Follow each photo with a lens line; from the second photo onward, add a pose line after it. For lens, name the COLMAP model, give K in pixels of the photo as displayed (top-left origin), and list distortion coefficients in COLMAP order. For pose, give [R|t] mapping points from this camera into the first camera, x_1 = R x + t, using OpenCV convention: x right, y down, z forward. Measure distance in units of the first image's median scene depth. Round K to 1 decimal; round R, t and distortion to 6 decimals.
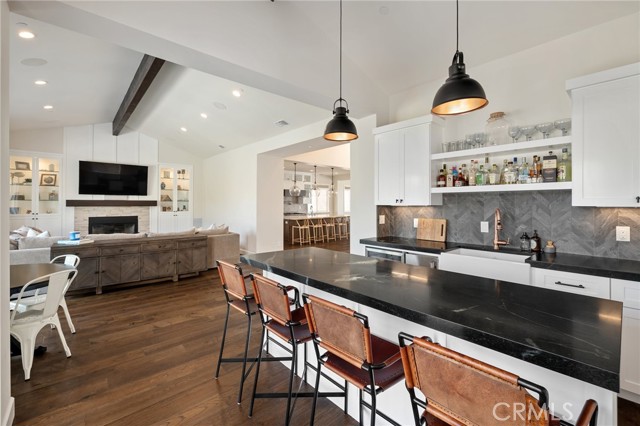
lens RADIAL K [[275.1, 0, 322.0], [0, 275.1, 204.8], [0, 0, 1]] dist [-0.000317, -0.001463]
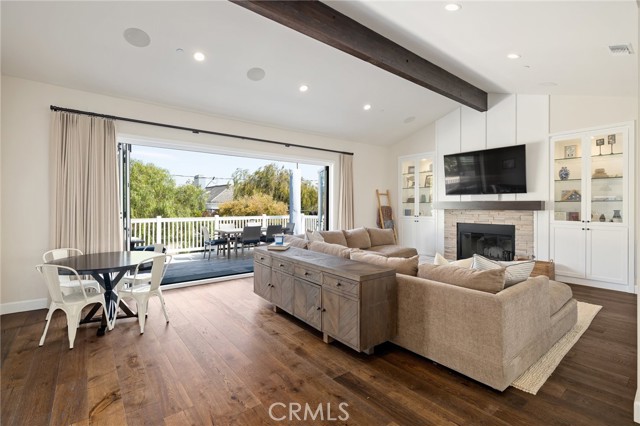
lens RADIAL K [[294.8, 0, 317.1], [0, 294.8, 205.8], [0, 0, 1]] dist [-0.007302, 0.001505]
pose [[-0.064256, -0.003067, -0.997929, 0.045806], [-0.008135, 0.999964, -0.002549, 0.000383], [0.997900, 0.007954, -0.064279, 0.656099]]
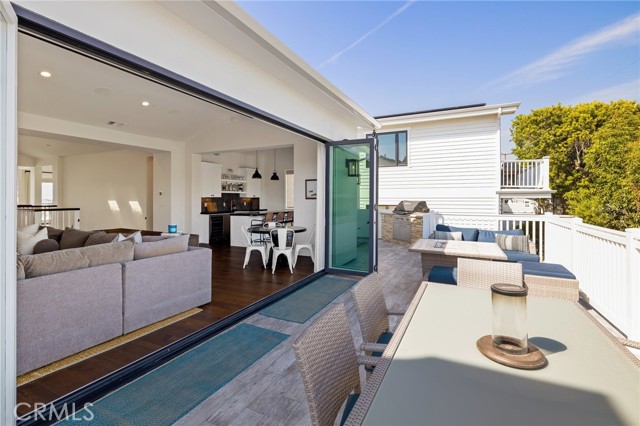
lens RADIAL K [[294.8, 0, 321.5], [0, 294.8, 194.6], [0, 0, 1]] dist [-0.007302, 0.001505]
pose [[-0.373078, 0.009410, 0.927752, -1.142970], [0.003949, 0.999956, -0.008554, 0.001204], [-0.927792, 0.000472, -0.373098, 0.492900]]
